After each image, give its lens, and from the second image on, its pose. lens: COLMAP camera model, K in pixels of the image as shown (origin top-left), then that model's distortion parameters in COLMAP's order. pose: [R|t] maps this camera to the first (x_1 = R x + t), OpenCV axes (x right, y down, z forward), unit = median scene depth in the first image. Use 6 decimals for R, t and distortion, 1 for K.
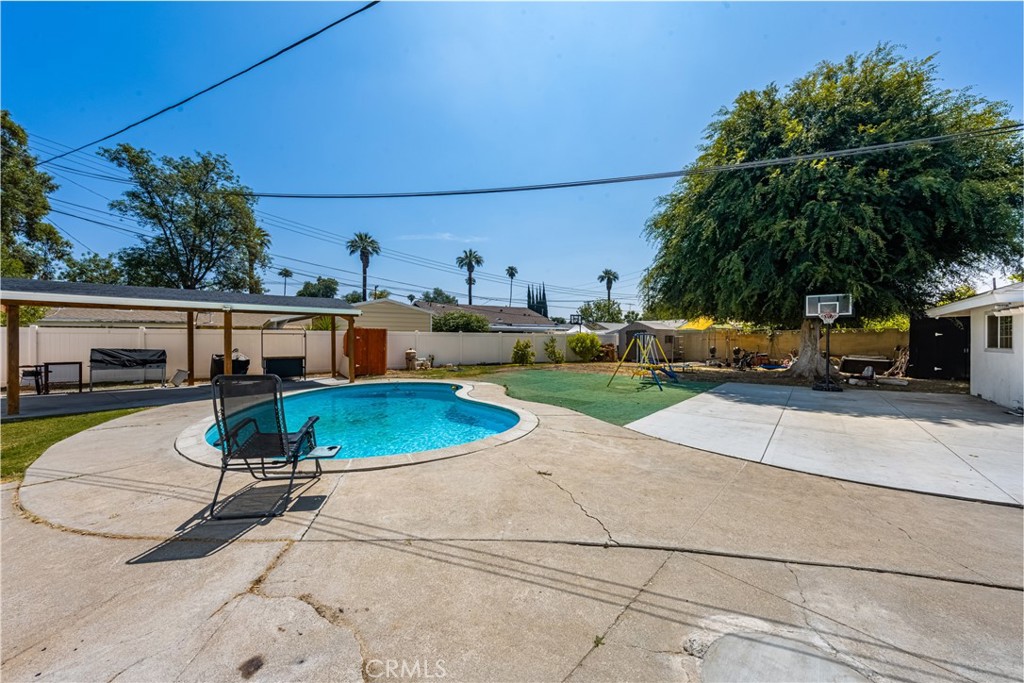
lens RADIAL K [[397.9, 0, 506.3], [0, 397.9, 341.2], [0, 0, 1]] dist [0.012262, 0.000127]
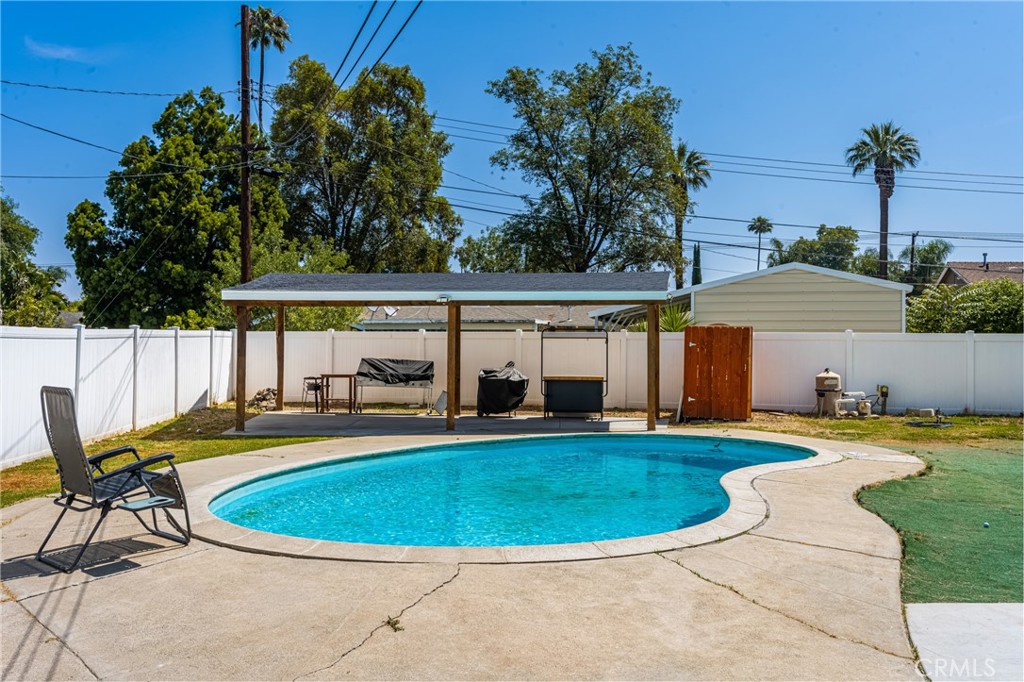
lens RADIAL K [[818.3, 0, 515.4], [0, 818.3, 336.9], [0, 0, 1]] dist [0.003858, 0.006686]
pose [[0.679802, -0.004713, -0.733381, 0.207355], [-0.010276, 0.999820, -0.015951, -0.000012], [0.733324, 0.018380, 0.679631, 0.097298]]
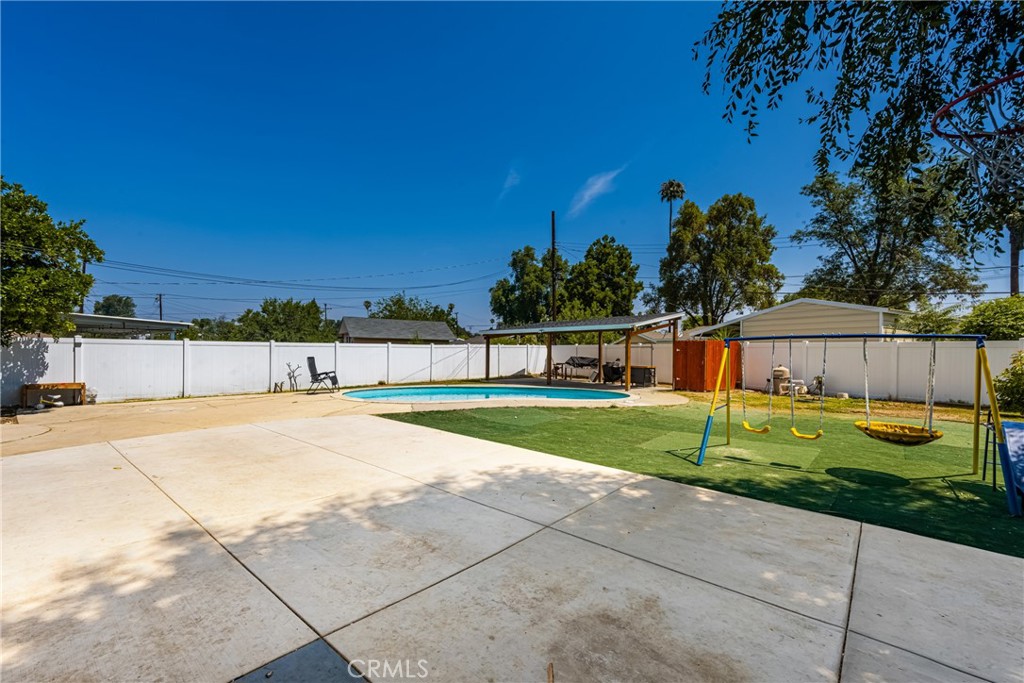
lens RADIAL K [[439.8, 0, 506.7], [0, 439.8, 345.4], [0, 0, 1]] dist [-0.000312, 0.000359]
pose [[-0.076472, -0.015889, -0.996945, 0.613044], [-0.017772, 0.999736, -0.014570, 0.002839], [0.996913, 0.016604, -0.076734, 0.559773]]
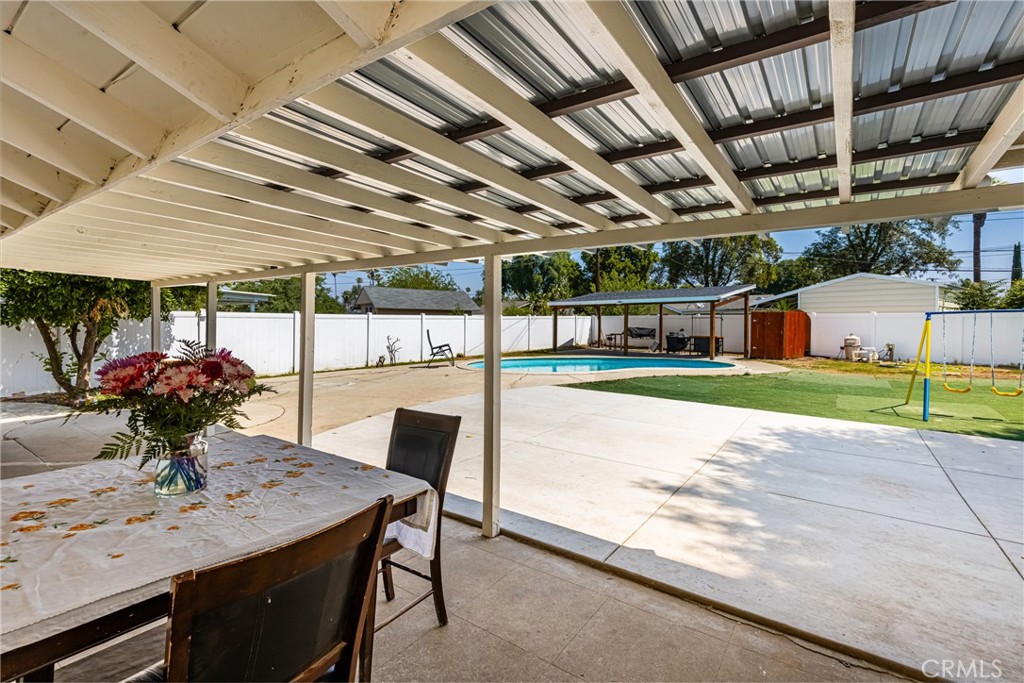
lens RADIAL K [[457.0, 0, 532.9], [0, 457.0, 326.9], [0, 0, 1]] dist [0.000845, 0.000188]
pose [[0.048232, 0.009874, -0.998787, 0.658378], [-0.012757, 0.999876, 0.009269, 0.003176], [0.998755, 0.012294, 0.048352, 0.309771]]
